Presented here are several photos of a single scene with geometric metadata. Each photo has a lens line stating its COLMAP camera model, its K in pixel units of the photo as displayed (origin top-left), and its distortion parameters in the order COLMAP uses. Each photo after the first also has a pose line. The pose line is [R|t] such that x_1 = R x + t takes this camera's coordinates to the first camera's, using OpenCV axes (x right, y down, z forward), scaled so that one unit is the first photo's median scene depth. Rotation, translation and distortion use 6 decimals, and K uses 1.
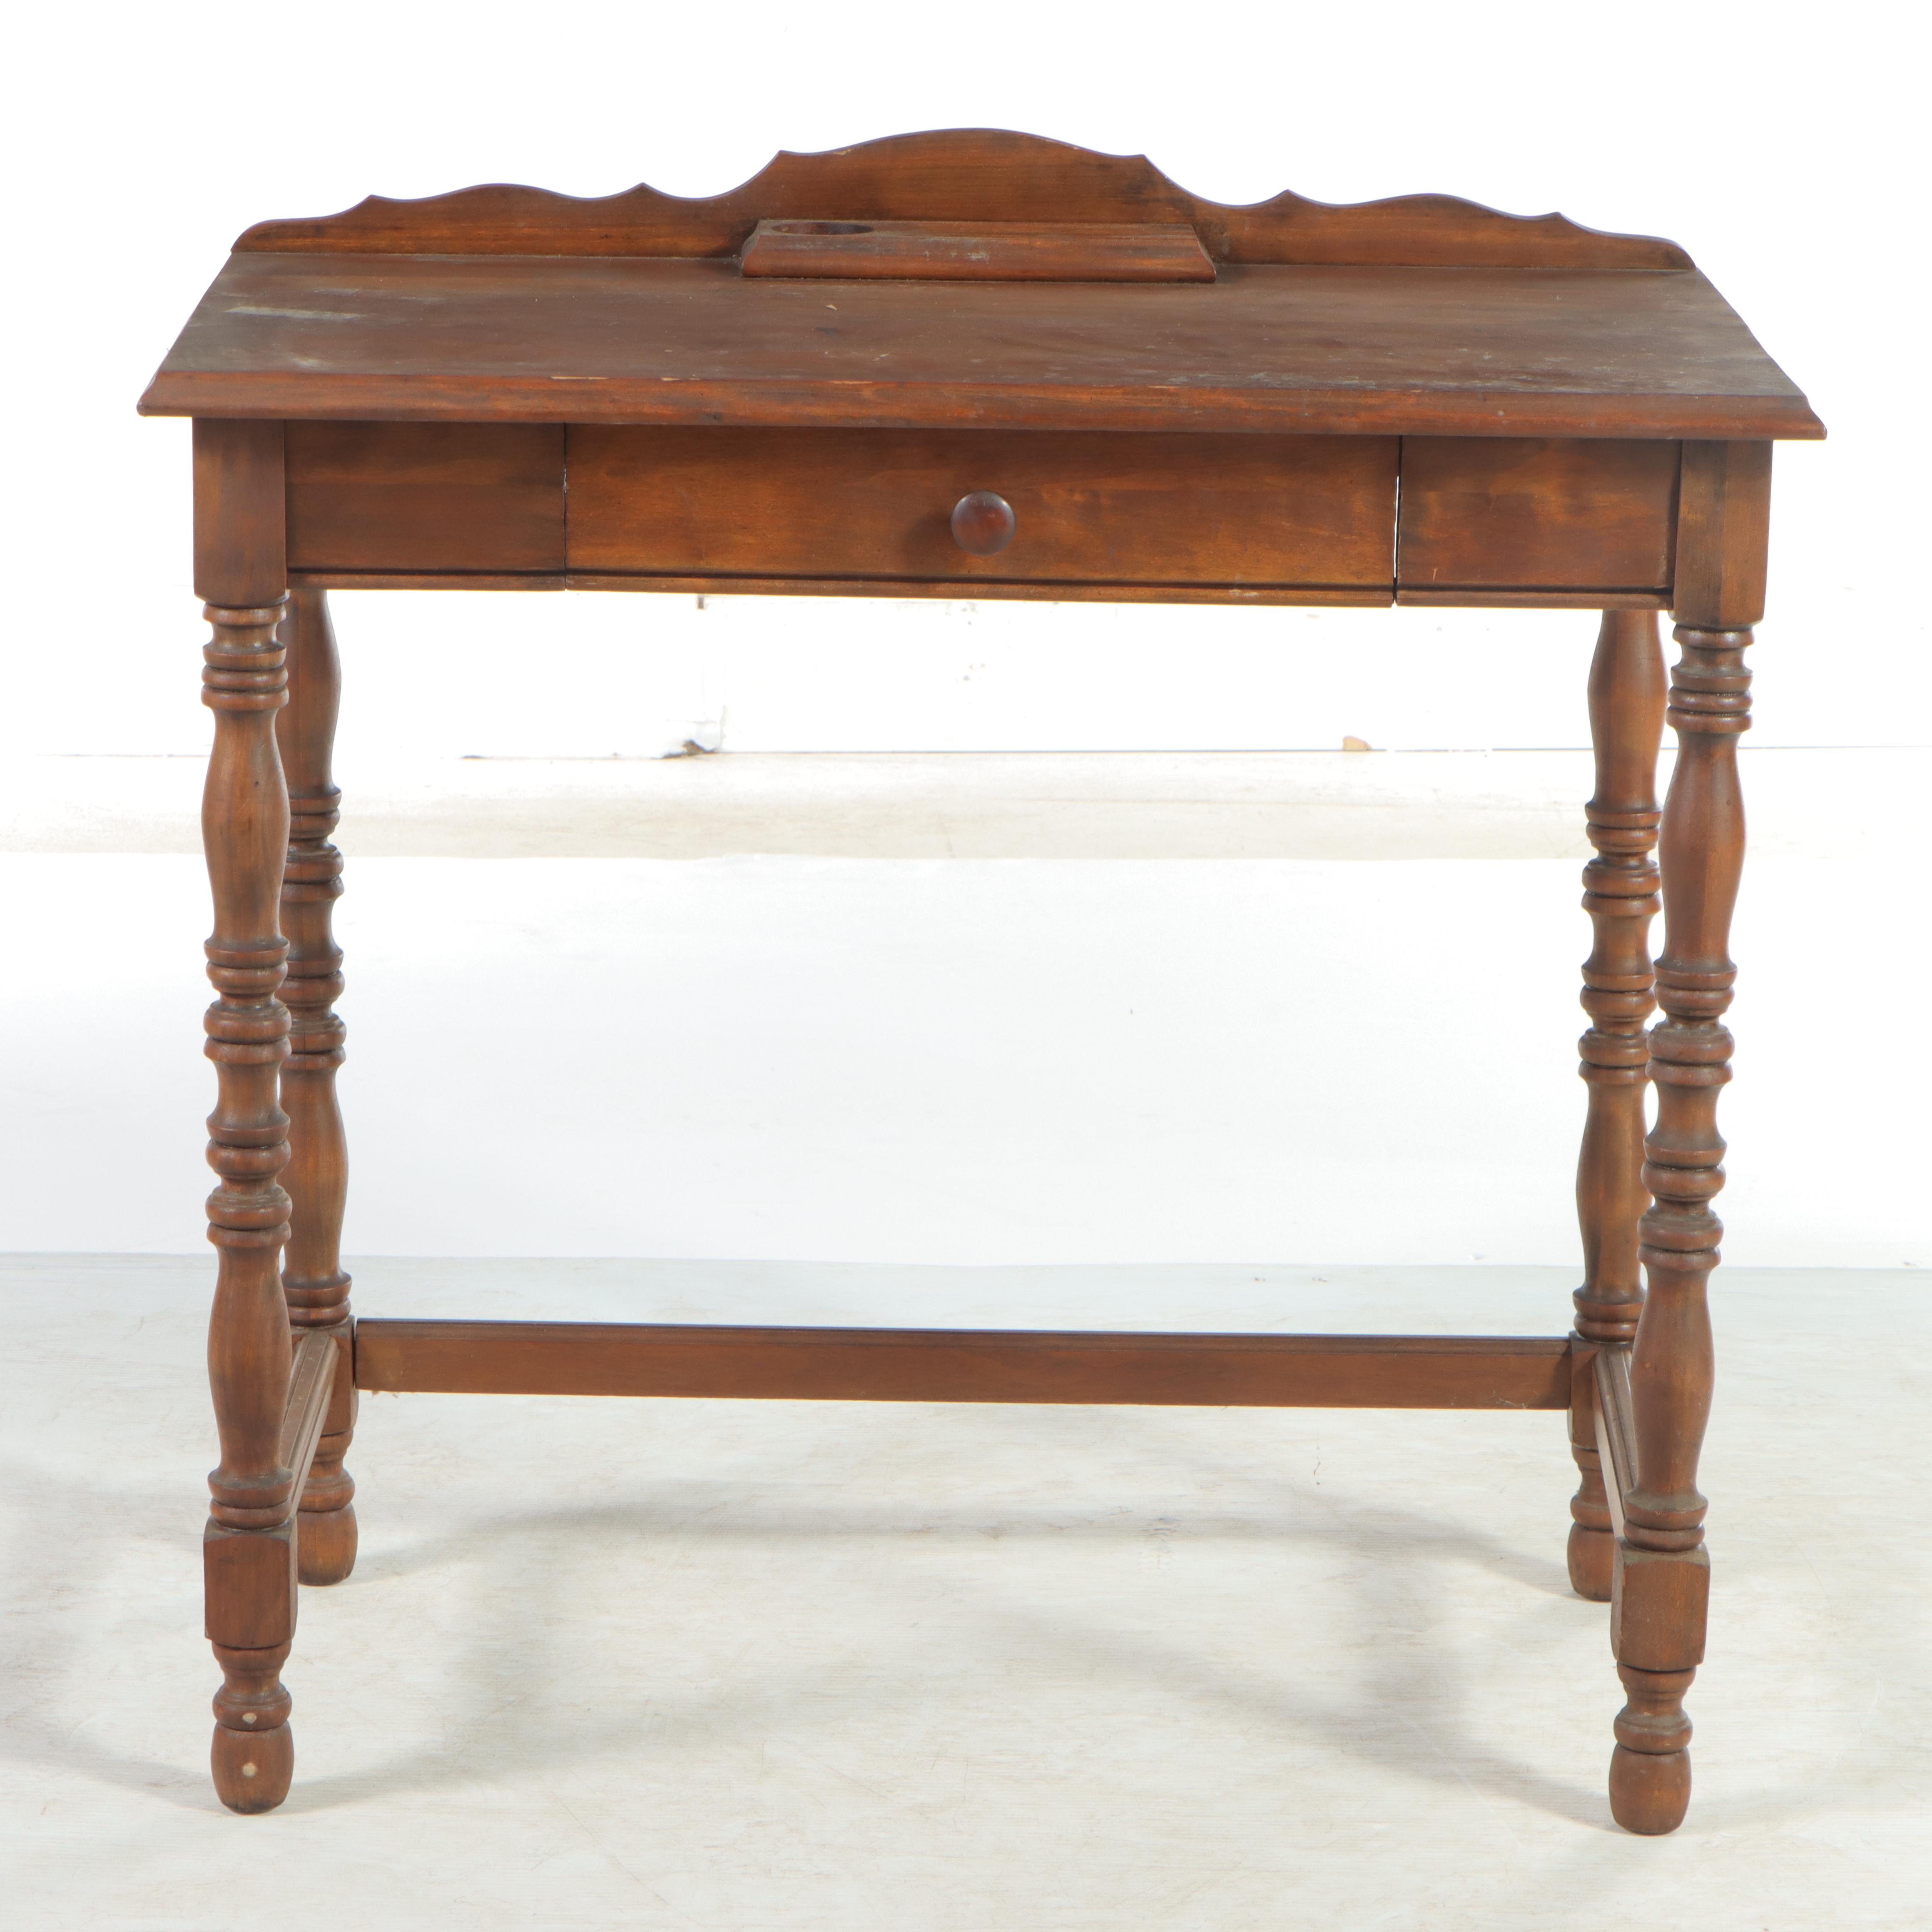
lens RADIAL K [[8149.8, 0, 966.0], [0, 8149.8, 966.0], [0, 0, 1]] dist [0.106694, -5.387882]
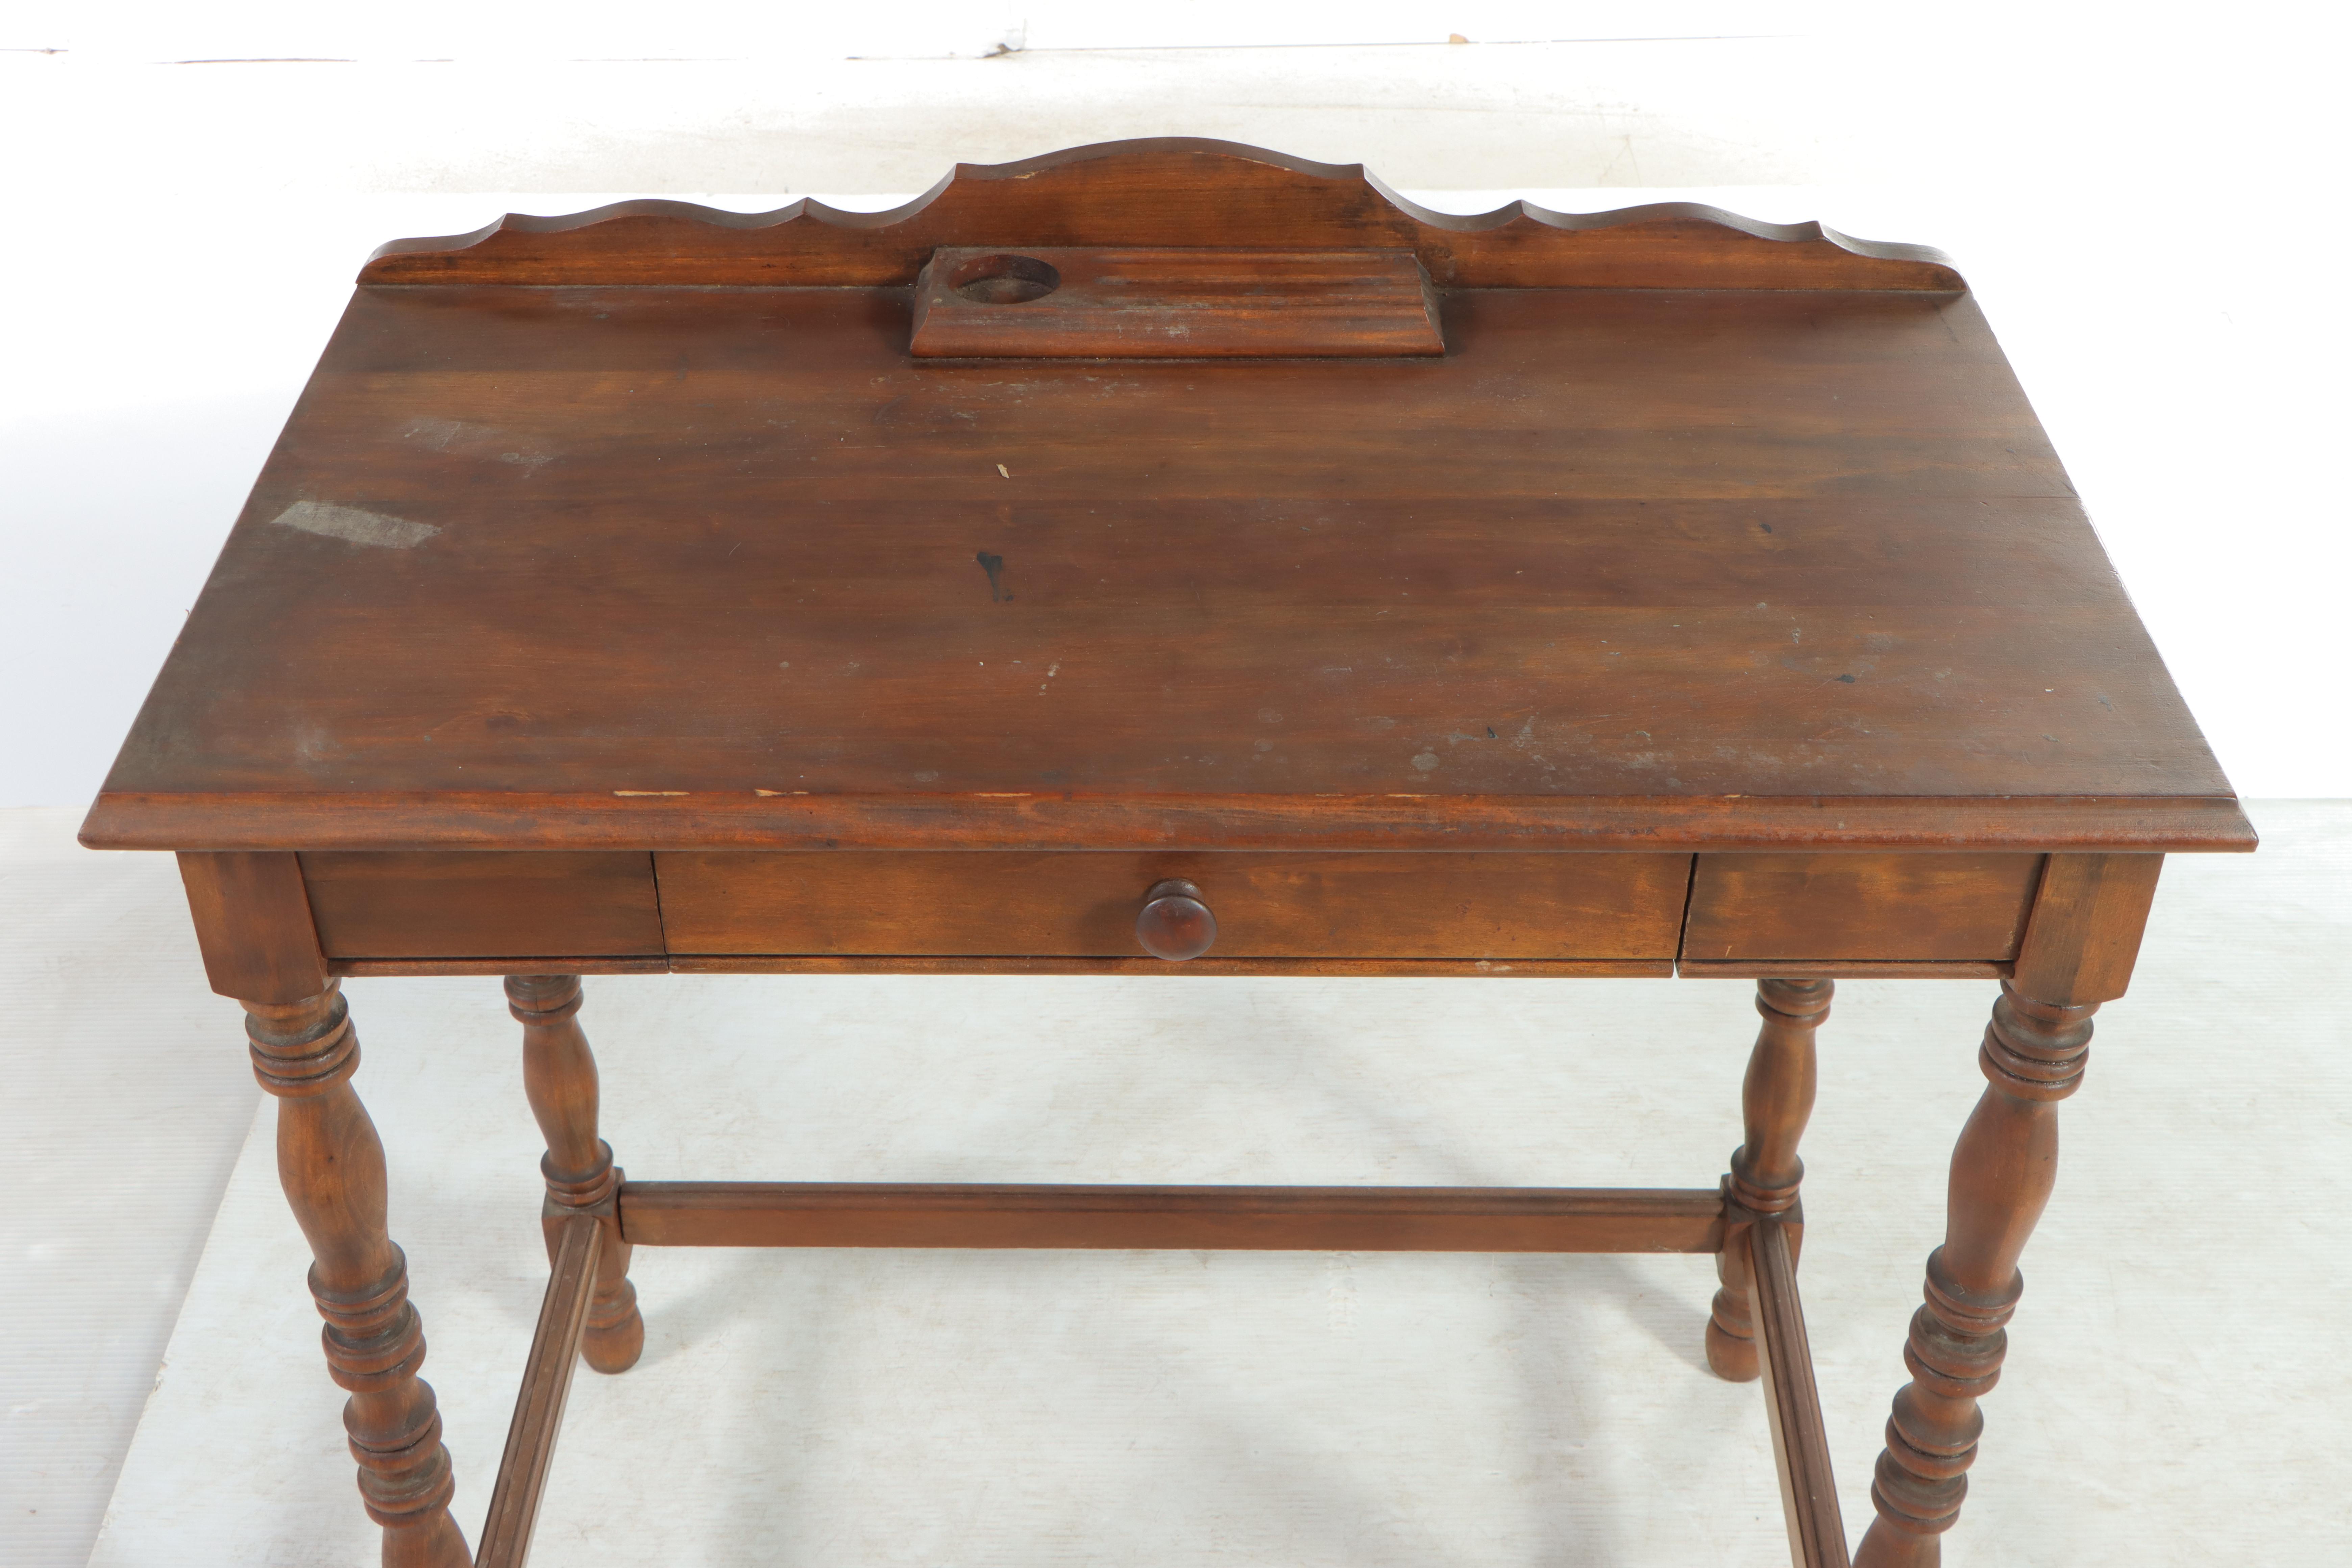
lens RADIAL K [[2845.9, 0, 1188.7], [0, 2845.9, 783.8], [0, 0, 1]] dist [0.013490, 0.040141]
pose [[0.999960, -0.001719, -0.008820, 0.005391], [0.005202, 0.911026, 0.412316, -0.168343], [0.007327, -0.412345, 0.910998, 0.691380]]
